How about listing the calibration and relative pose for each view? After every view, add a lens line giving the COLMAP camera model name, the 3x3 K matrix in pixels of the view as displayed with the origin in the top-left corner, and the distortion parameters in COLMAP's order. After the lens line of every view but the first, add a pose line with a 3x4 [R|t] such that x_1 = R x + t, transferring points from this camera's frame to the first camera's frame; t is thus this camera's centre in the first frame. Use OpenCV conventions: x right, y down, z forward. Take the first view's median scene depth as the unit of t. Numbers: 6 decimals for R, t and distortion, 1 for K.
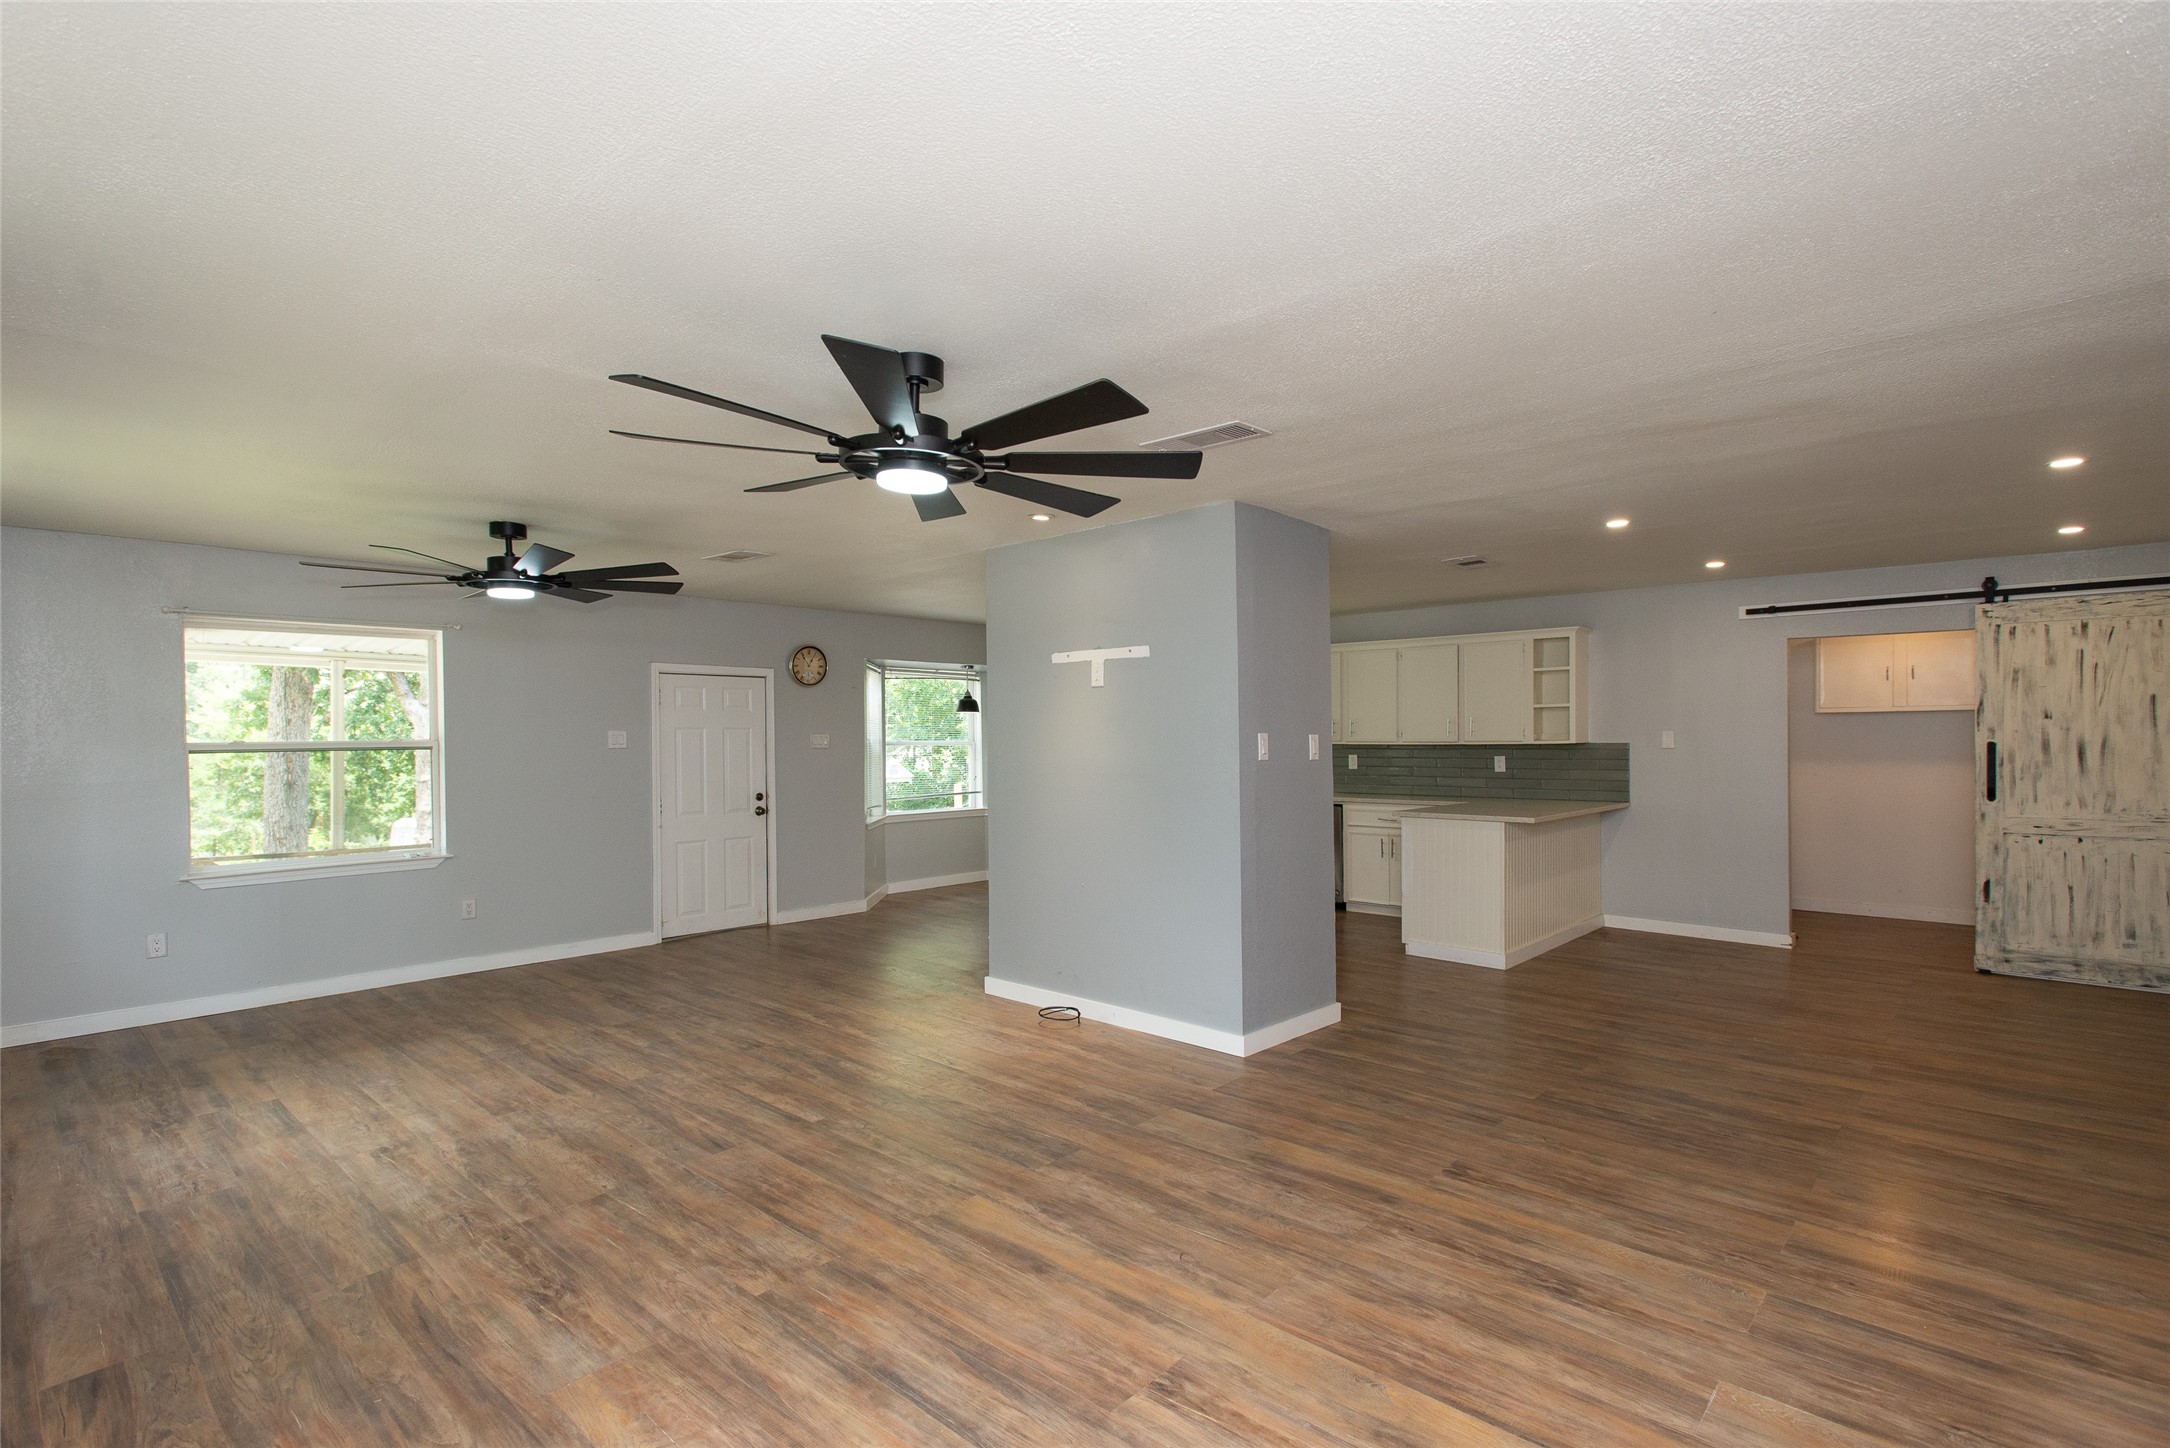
lens RADIAL K [[1027.4, 0, 1093.5], [0, 1027.4, 732.1], [0, 0, 1]] dist [0.017242, -0.003980]
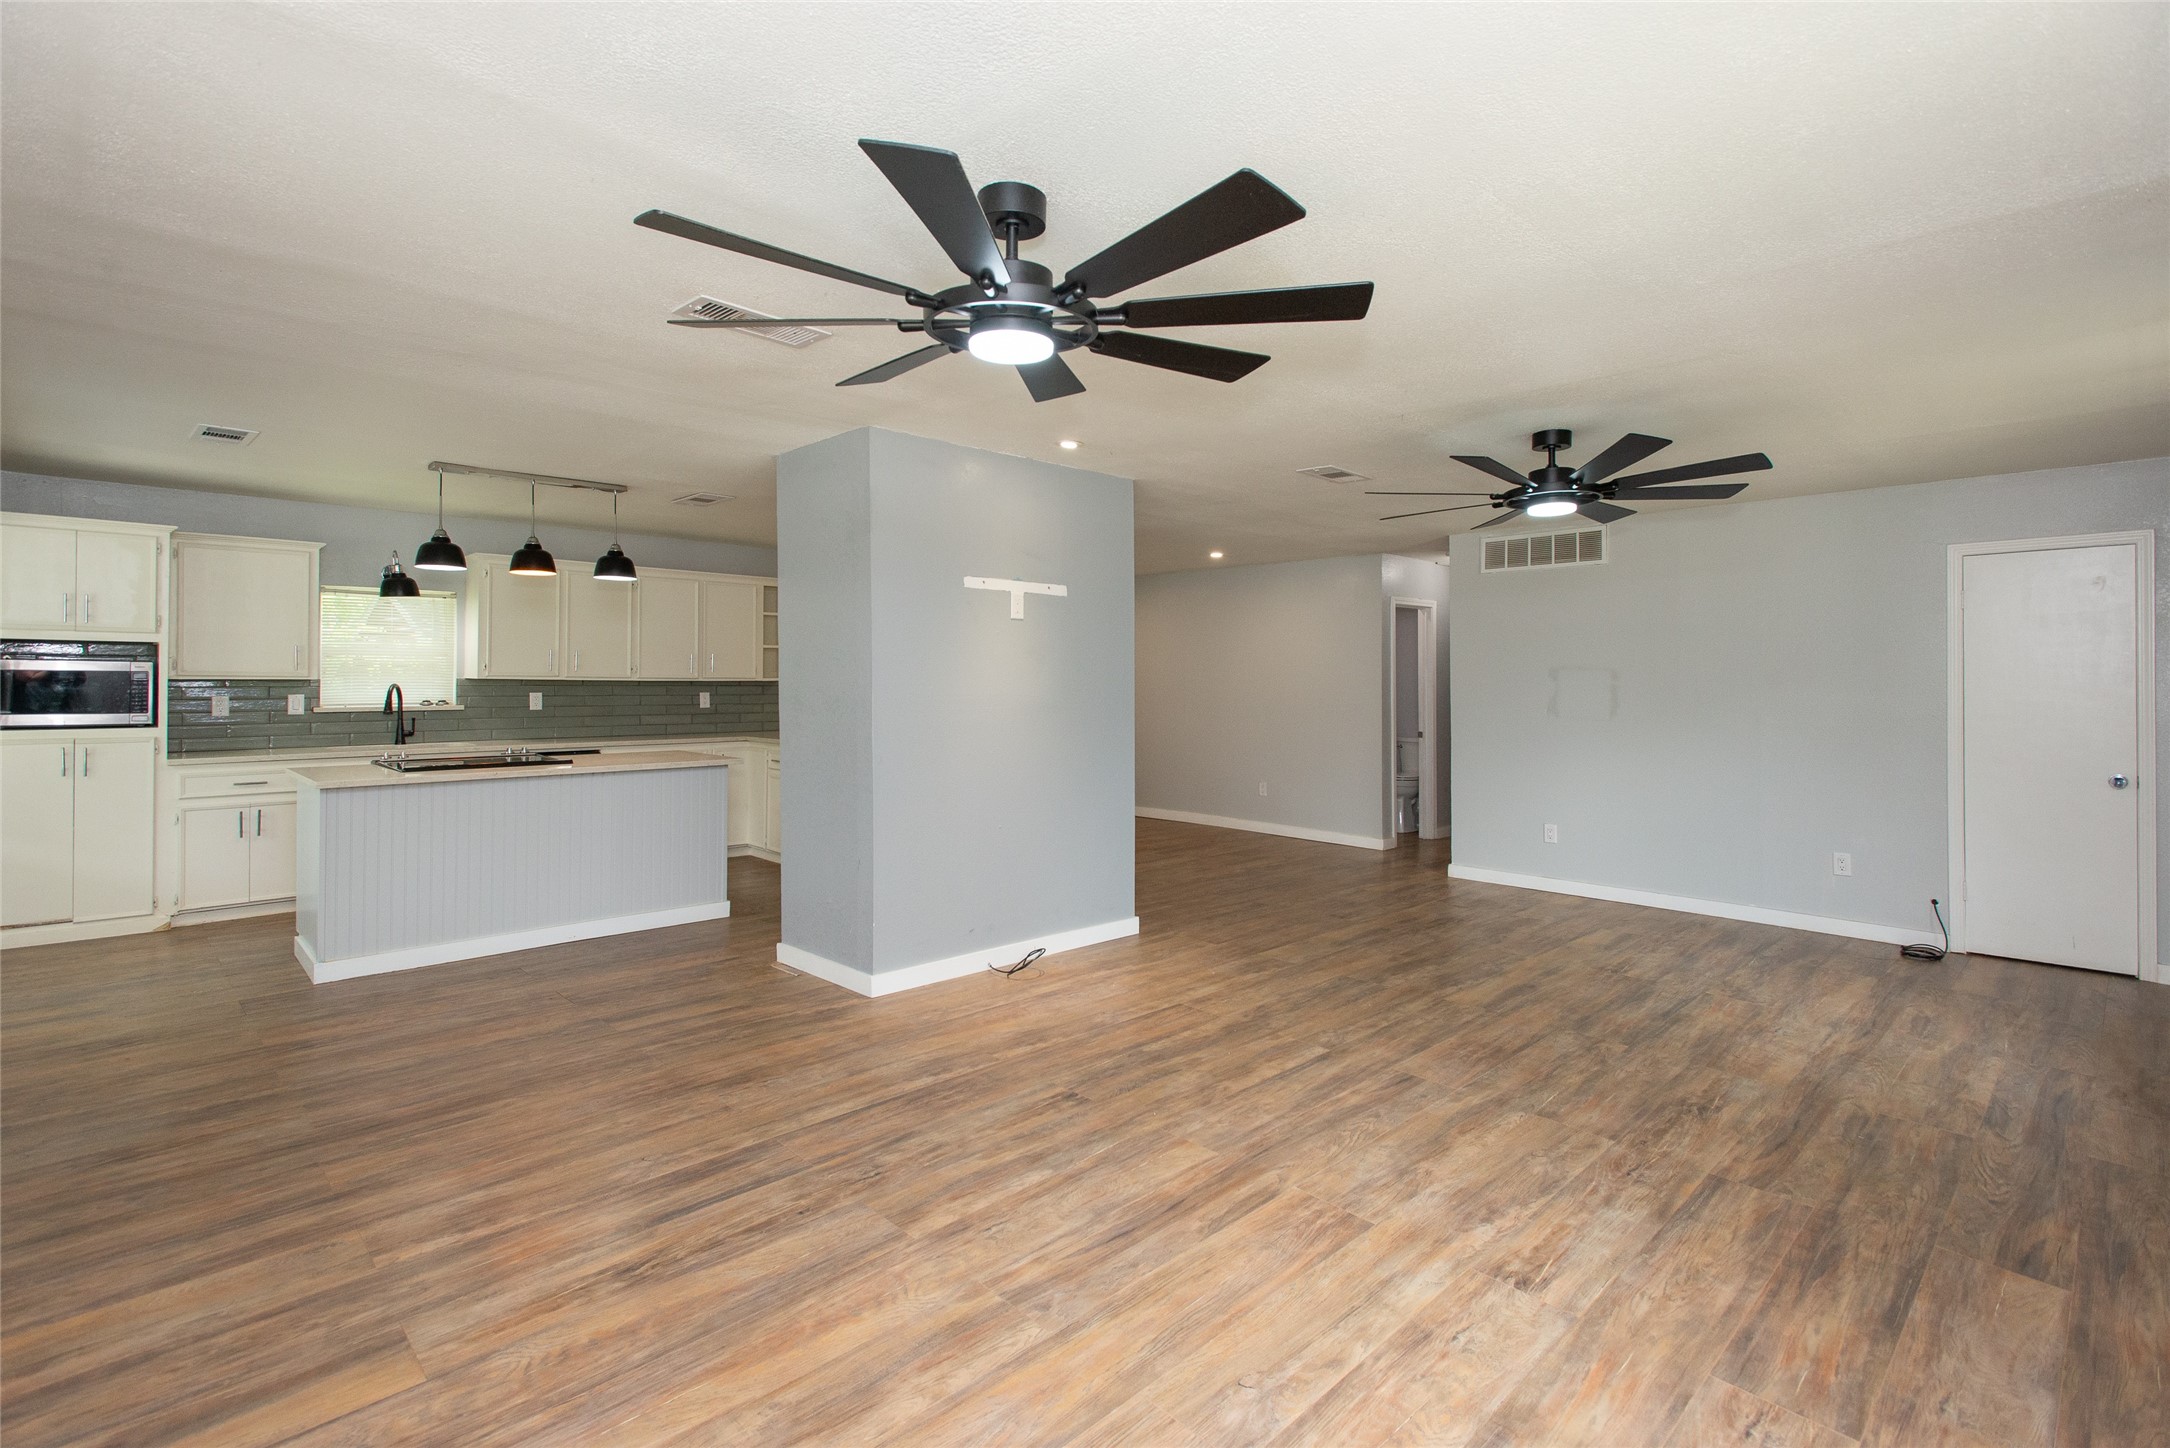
lens RADIAL K [[1027.4, 0, 1079.4], [0, 1027.4, 675.8], [0, 0, 1]] dist [0.017242, -0.003980]
pose [[0.059155, 0.010429, 0.998194, -1.093923], [-0.012963, 0.999869, -0.009679, 0.020570], [-0.998165, -0.012367, 0.059283, 1.001173]]
